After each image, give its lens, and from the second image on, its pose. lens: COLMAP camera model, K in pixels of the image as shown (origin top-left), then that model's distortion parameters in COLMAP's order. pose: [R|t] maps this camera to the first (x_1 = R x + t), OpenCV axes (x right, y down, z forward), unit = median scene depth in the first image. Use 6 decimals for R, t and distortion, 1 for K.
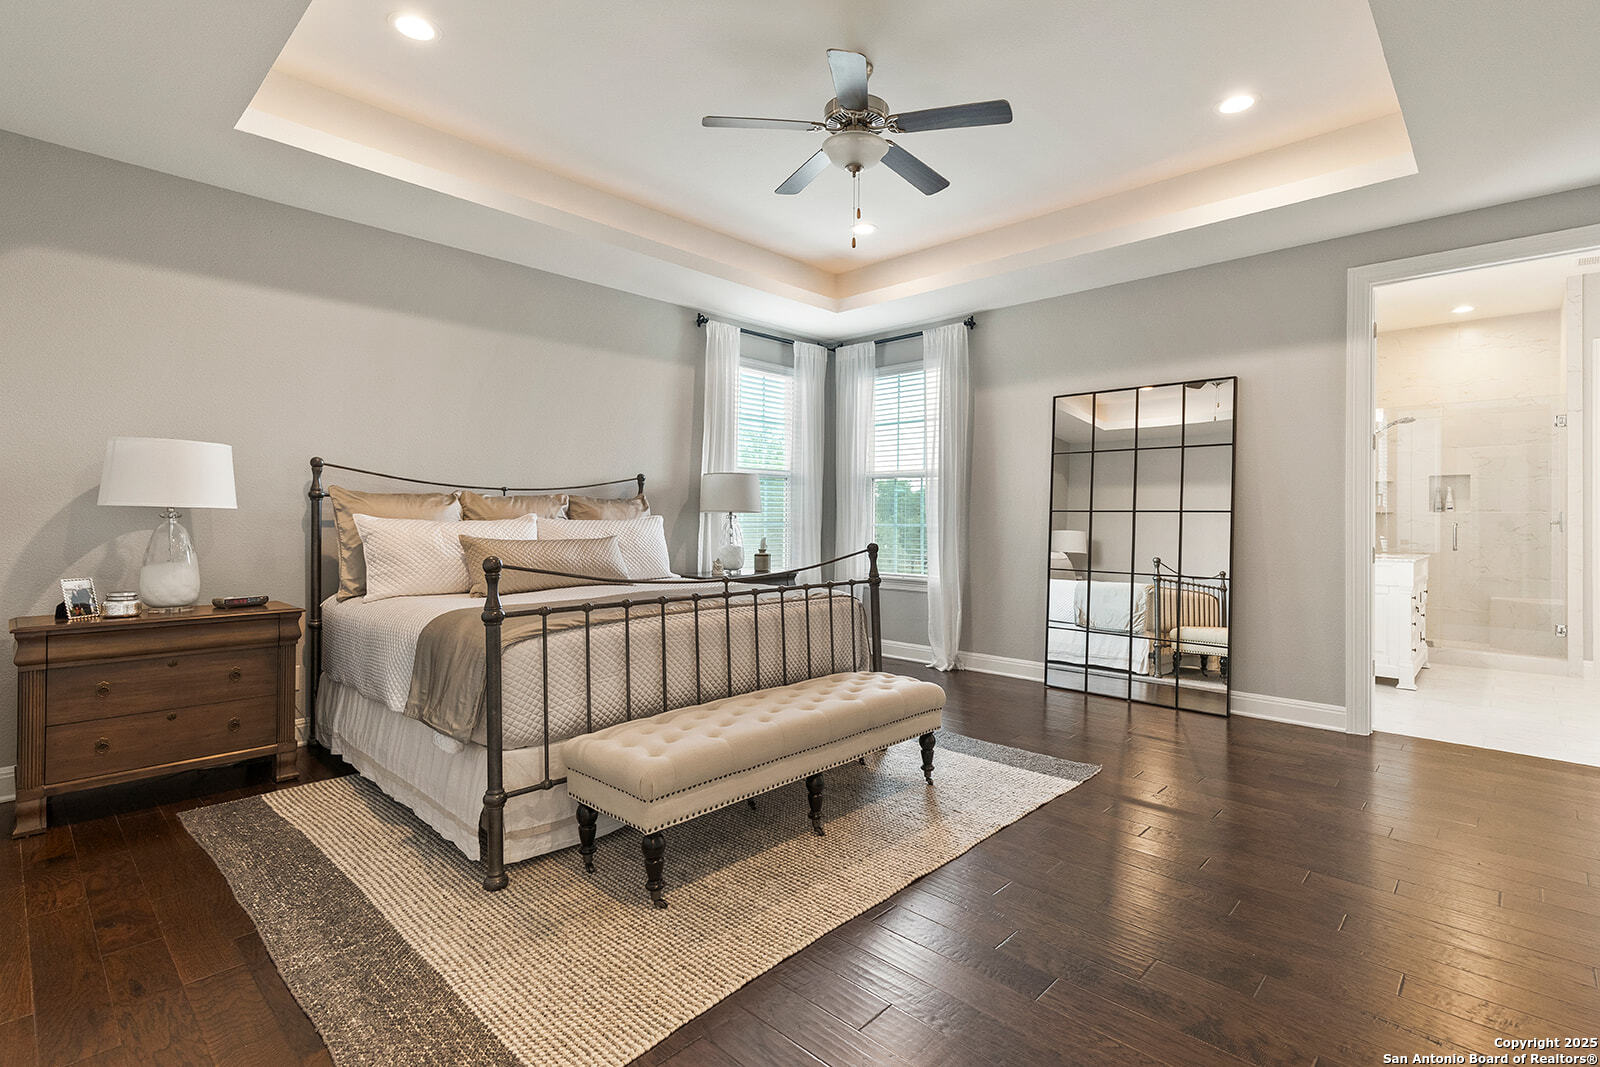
lens RADIAL K [[738.8, 0, 814.7], [0, 738.8, 522.8], [0, 0, 1]] dist [0.009656, -0.000103]
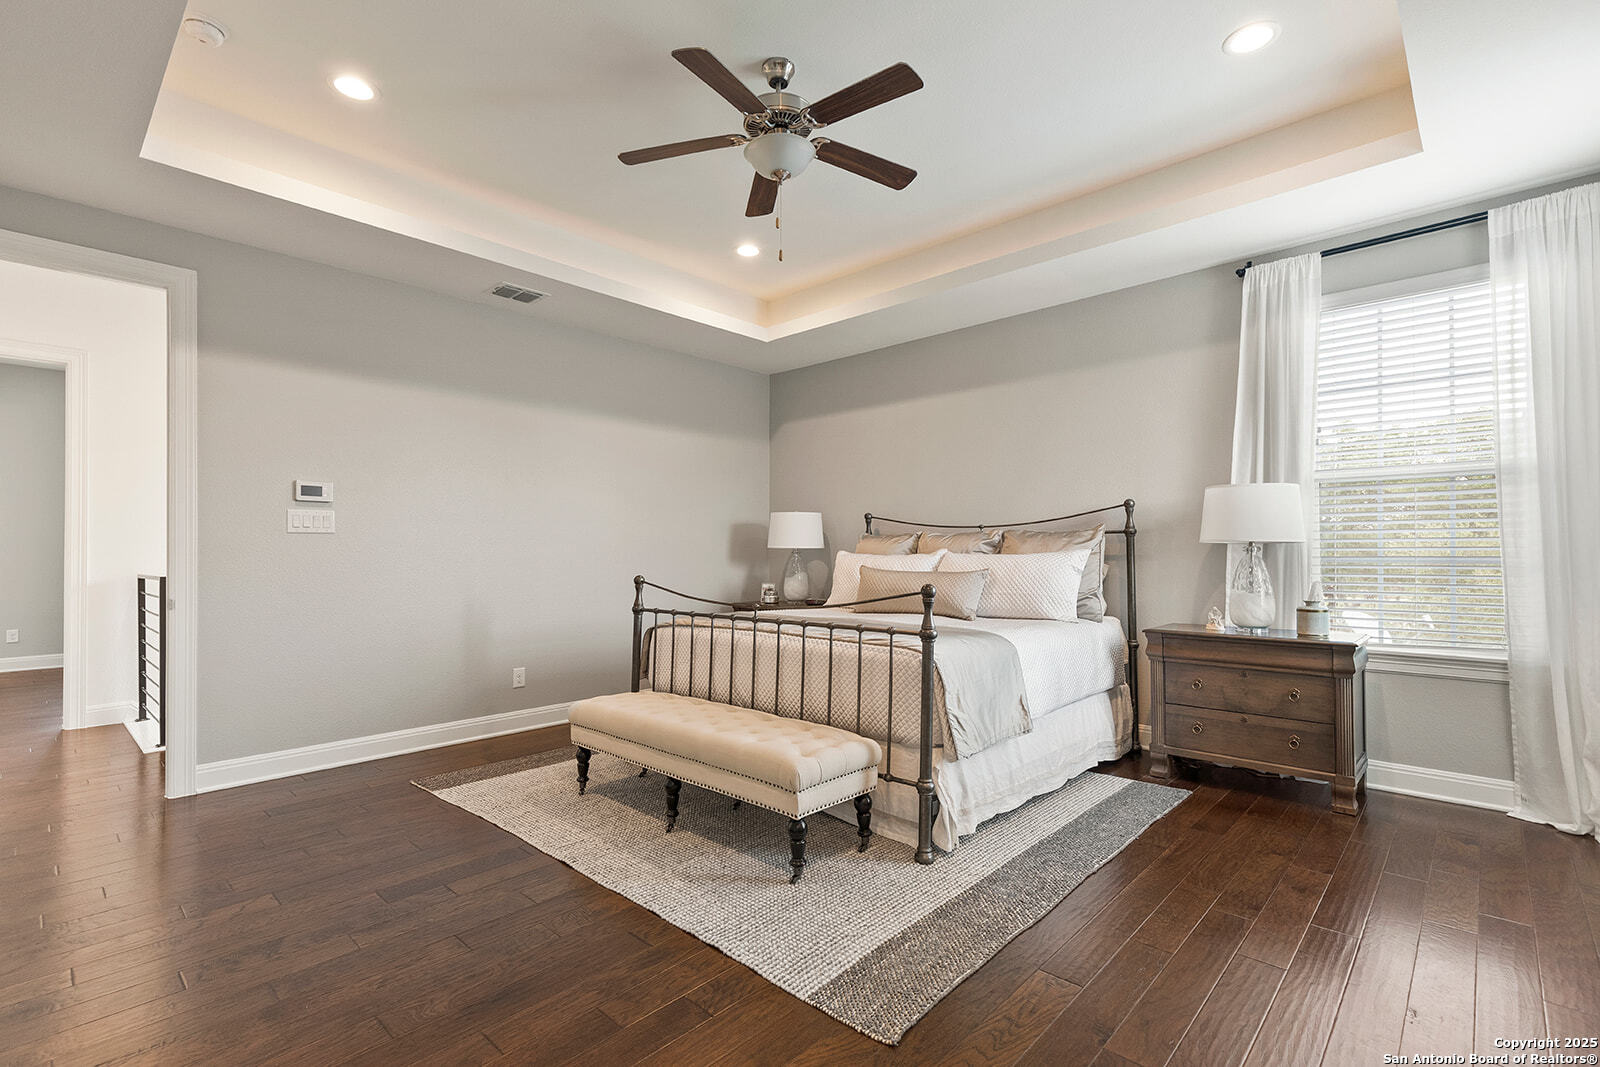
lens RADIAL K [[738.8, 0, 814.1], [0, 738.8, 549.1], [0, 0, 1]] dist [0.009656, -0.000103]
pose [[0.009945, -0.005509, -0.999935, 0.816538], [-0.001950, 0.999983, -0.005529, -0.005167], [0.999949, 0.002005, 0.009934, 0.857602]]
